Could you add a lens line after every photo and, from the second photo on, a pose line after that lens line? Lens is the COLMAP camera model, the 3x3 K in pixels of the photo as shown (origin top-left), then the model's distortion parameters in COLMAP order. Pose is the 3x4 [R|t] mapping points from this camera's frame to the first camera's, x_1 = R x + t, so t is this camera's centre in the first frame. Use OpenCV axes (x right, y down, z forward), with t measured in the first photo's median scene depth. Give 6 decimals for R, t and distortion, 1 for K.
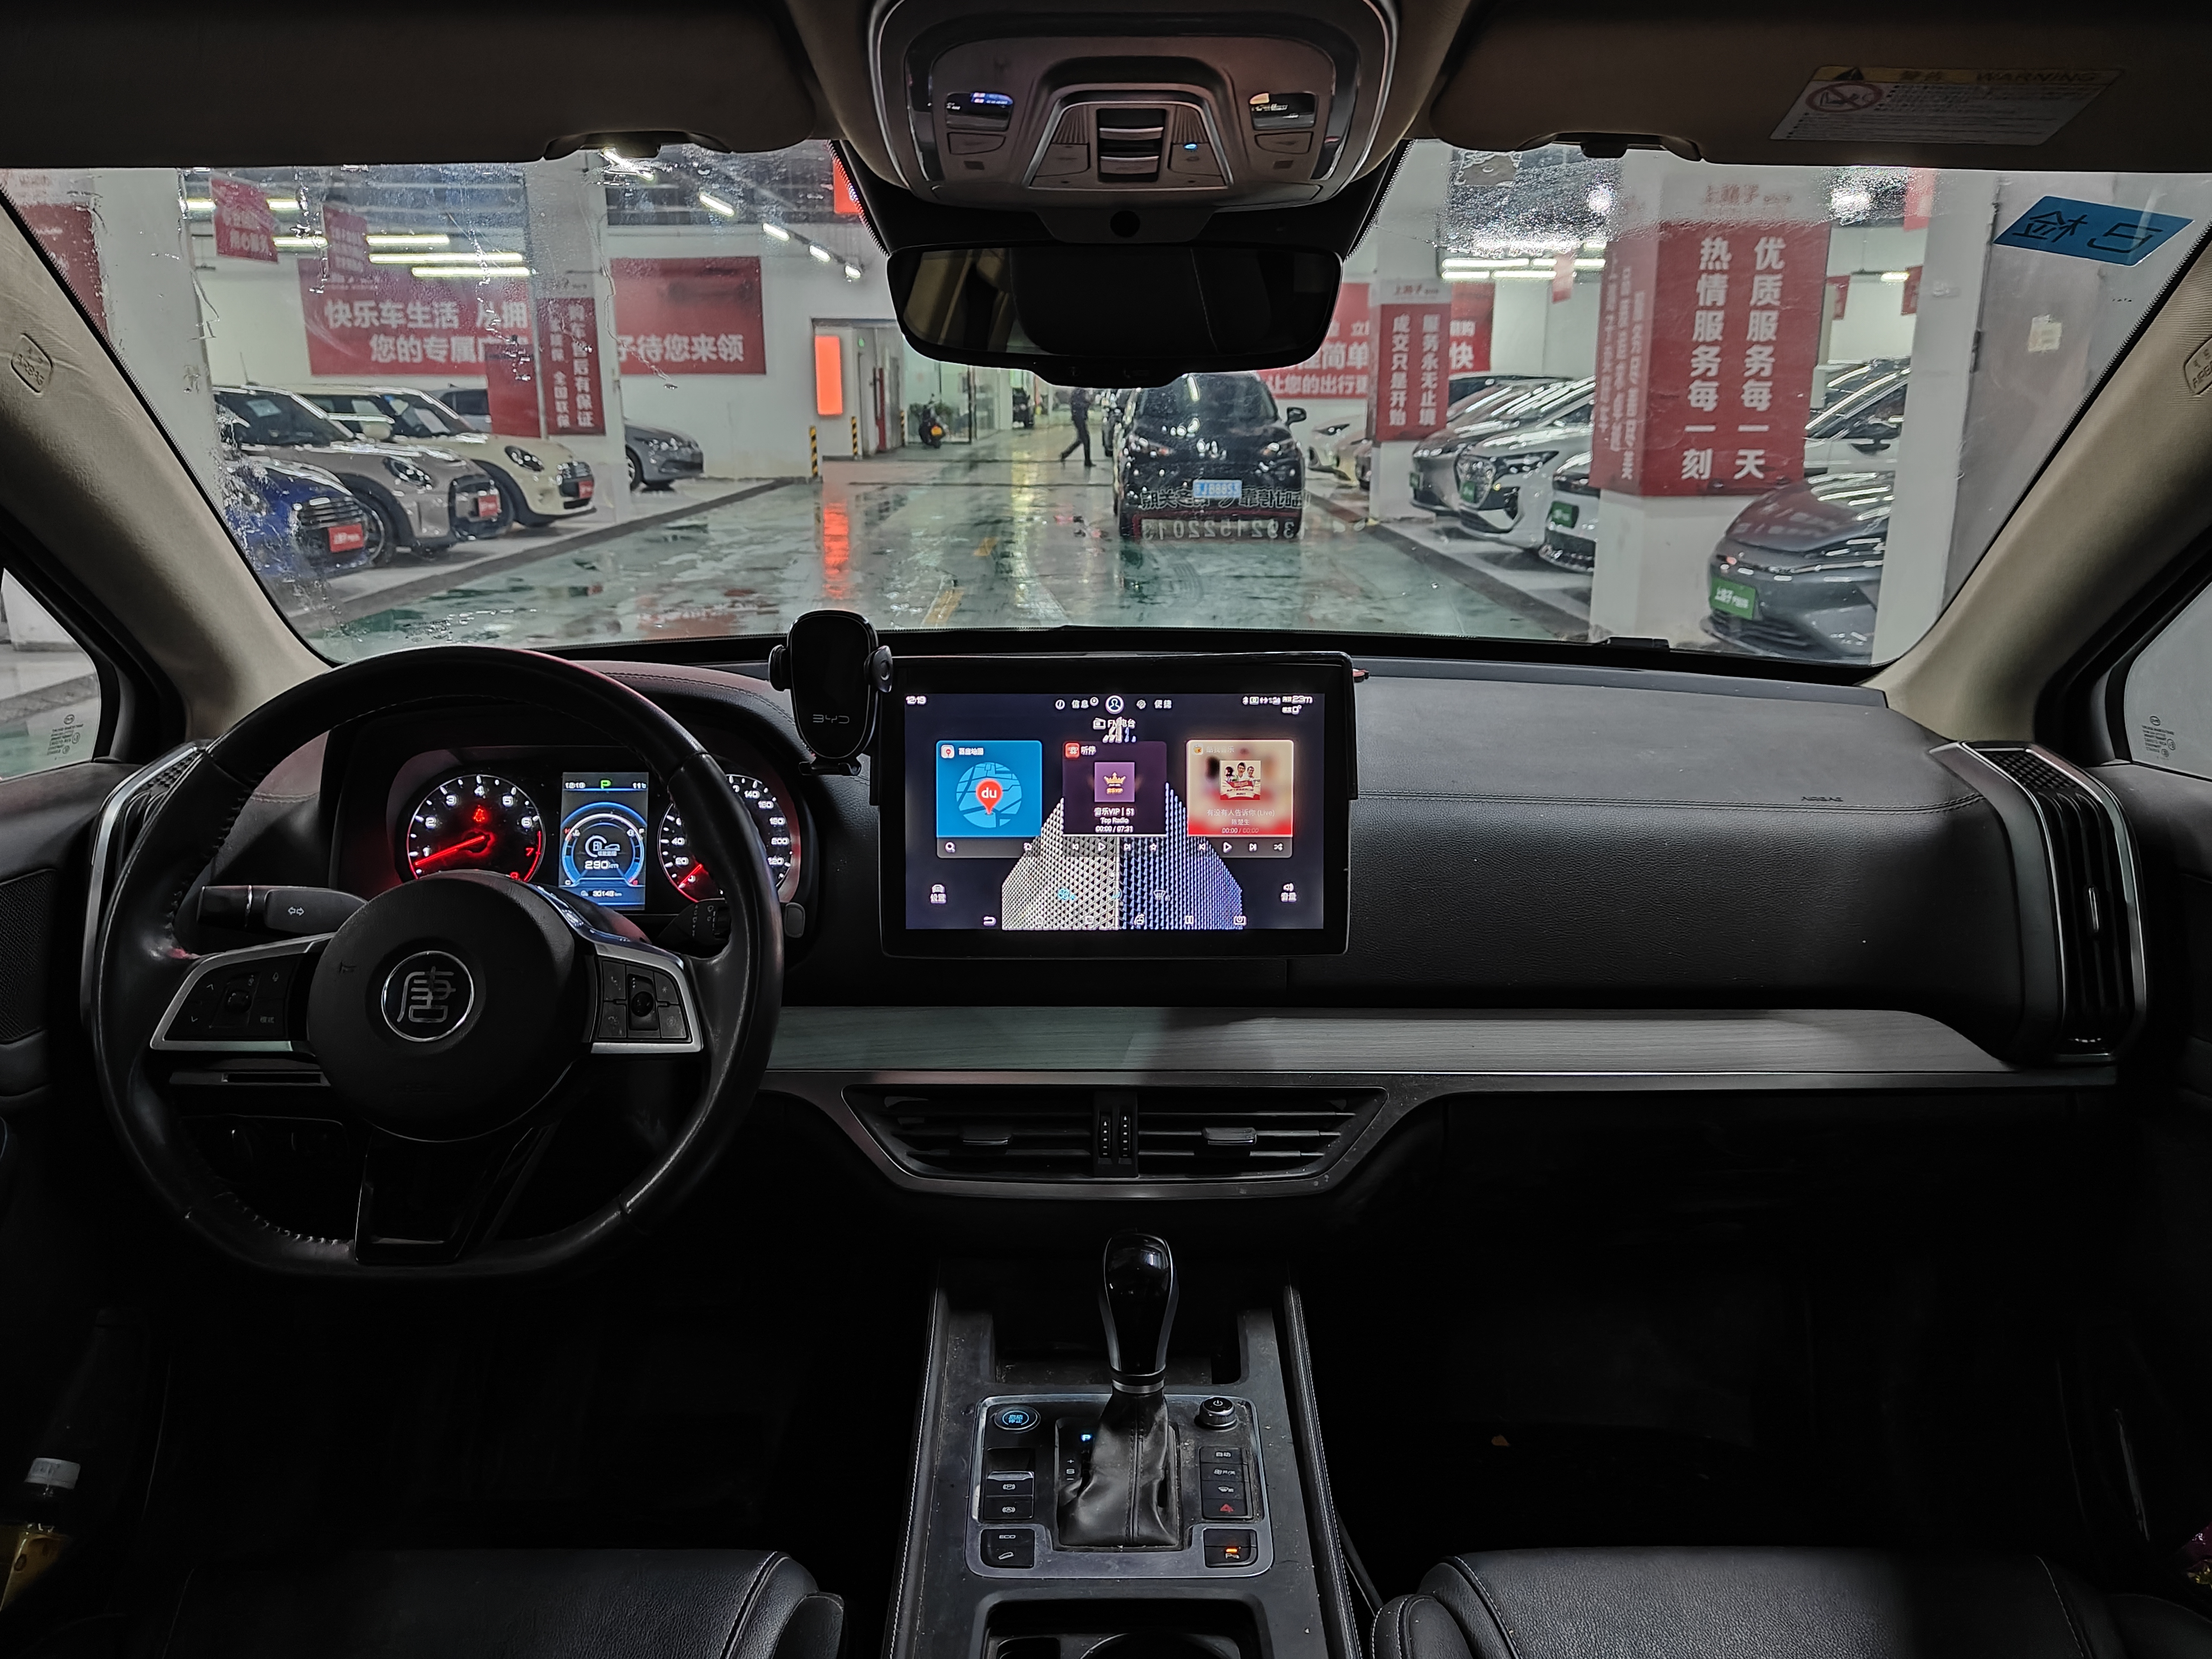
lens RADIAL K [[1588.4, 0, 1114.8], [0, 1588.4, 824.5], [0, 0, 1]] dist [-0.019683, -0.000766]
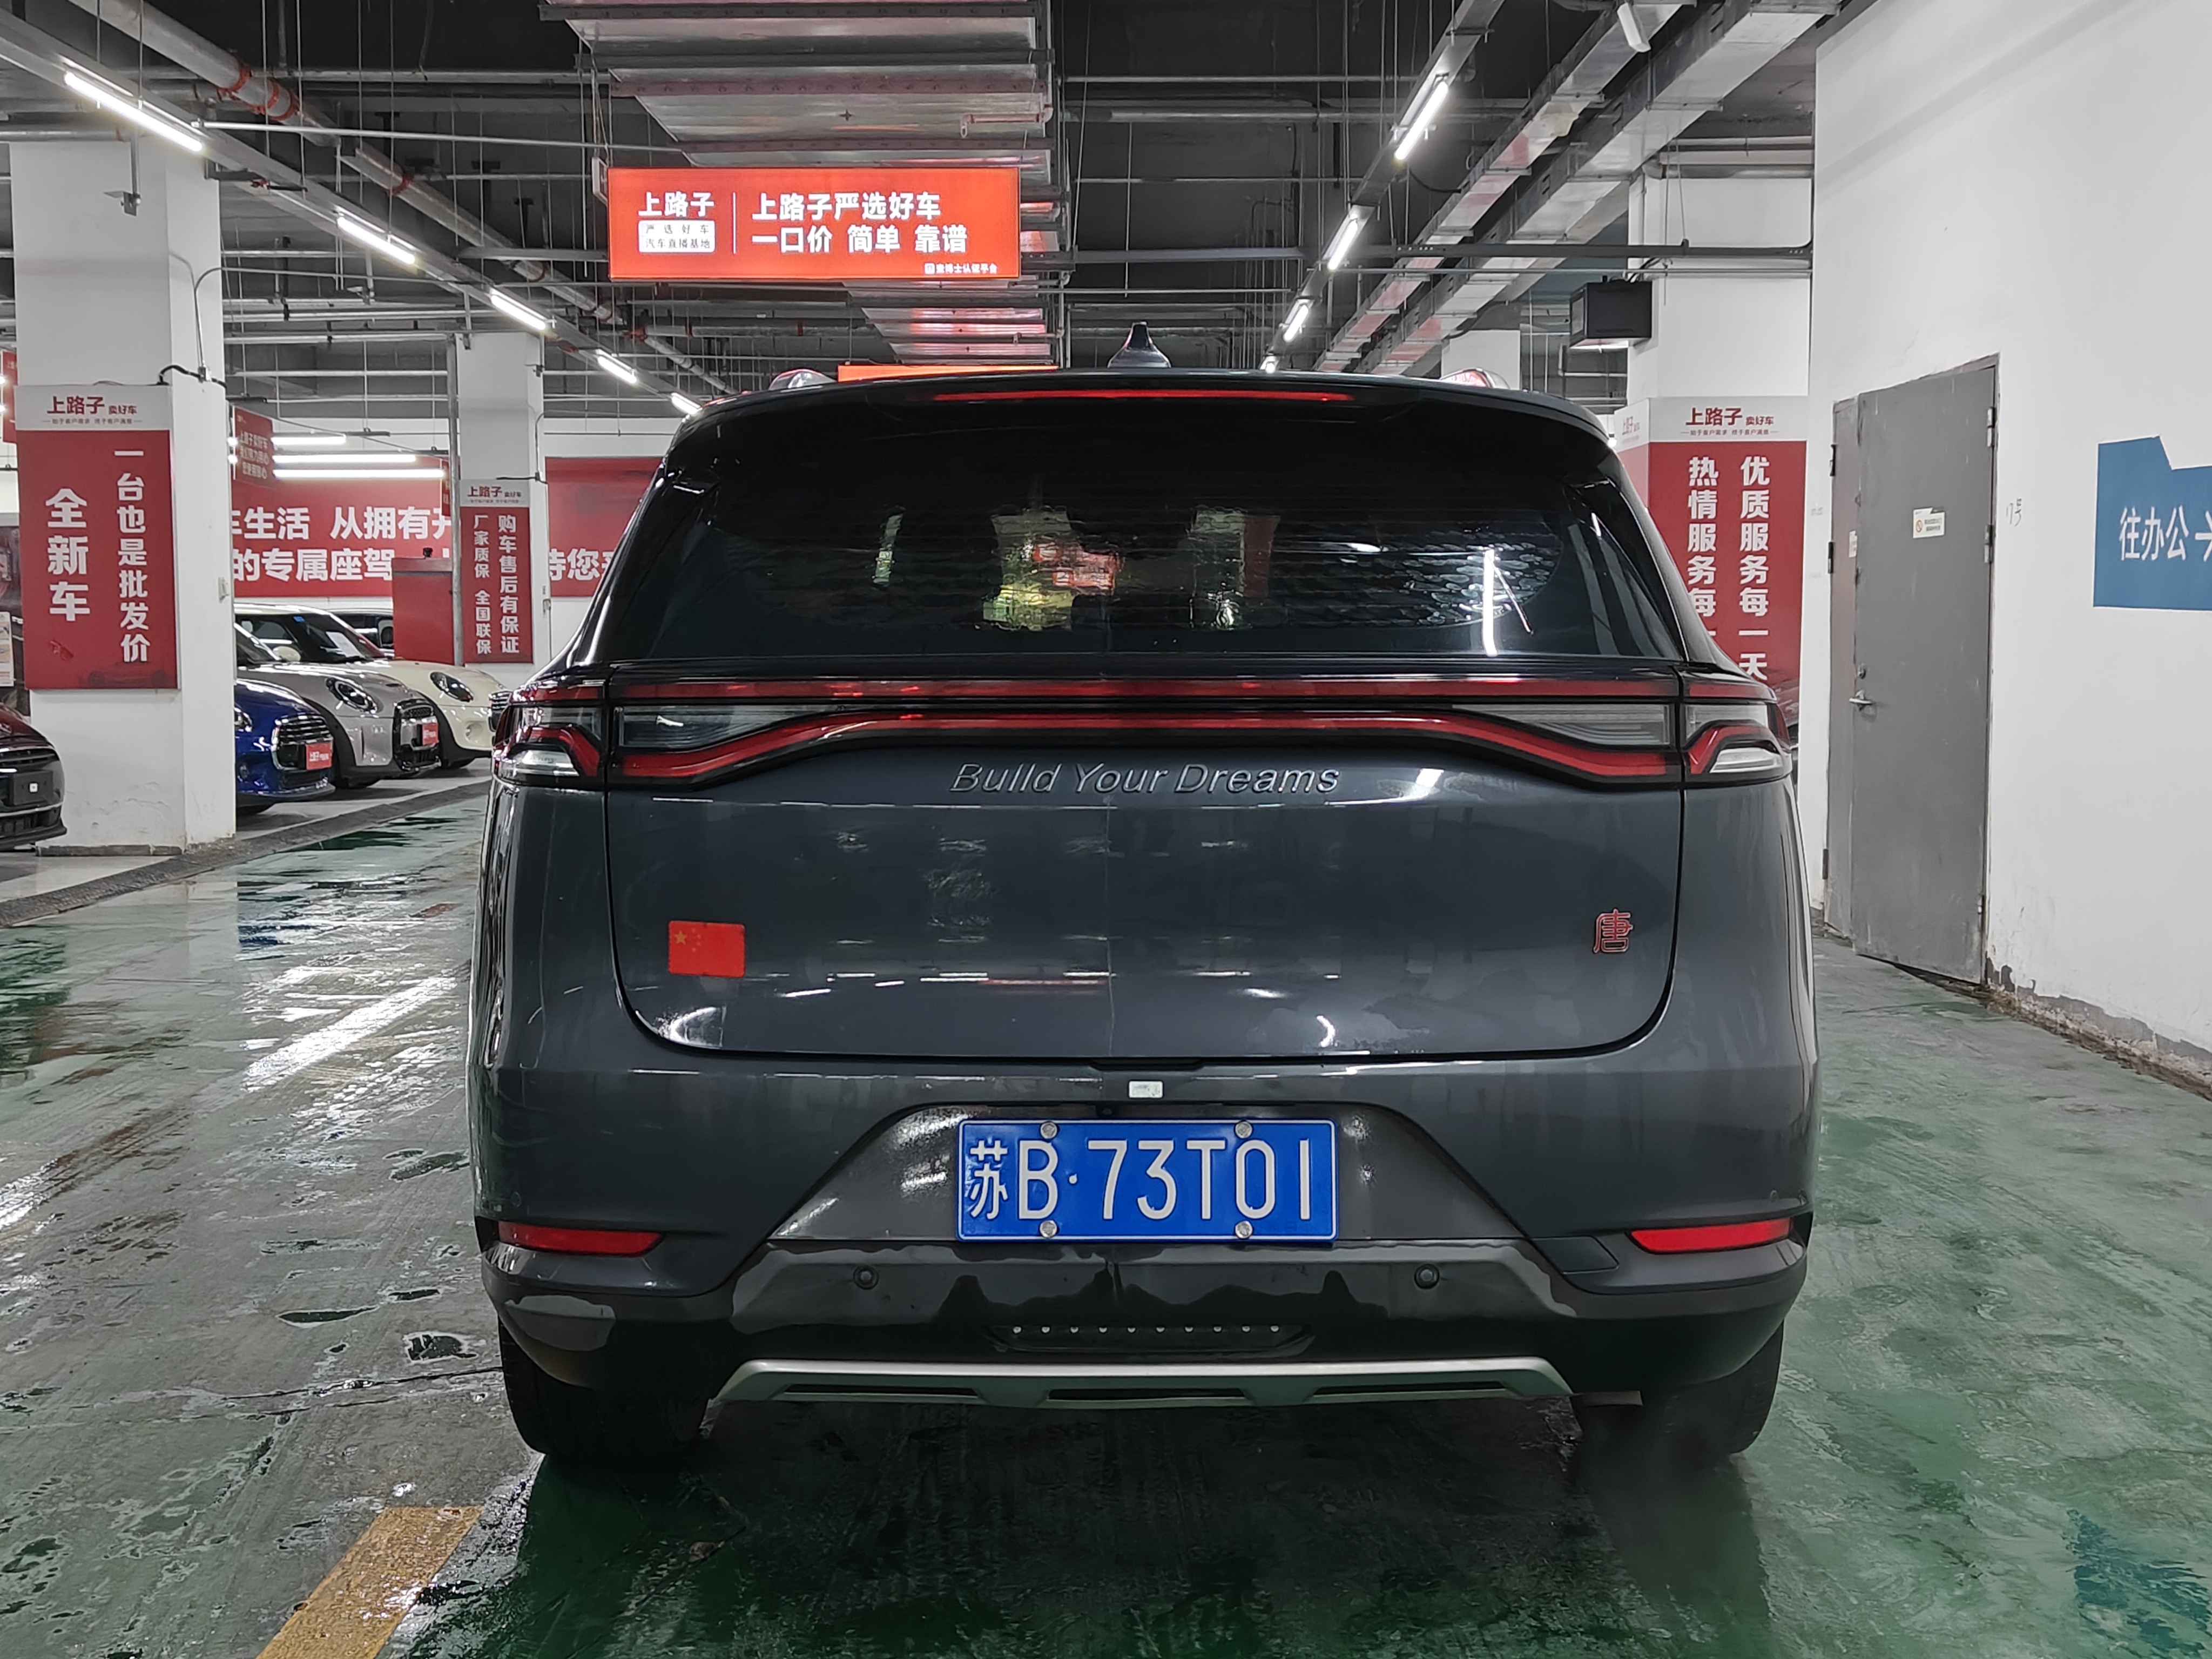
lens RADIAL K [[2390.8, 0, 1101.9], [0, 2390.8, 829.5], [0, 0, 1]] dist [0.019876, 0.000000]
pose [[0.999931, -0.002174, -0.011570, -0.004295], [0.000047, 0.983530, -0.180744, 0.162322], [0.011773, 0.180731, 0.983462, -0.532501]]
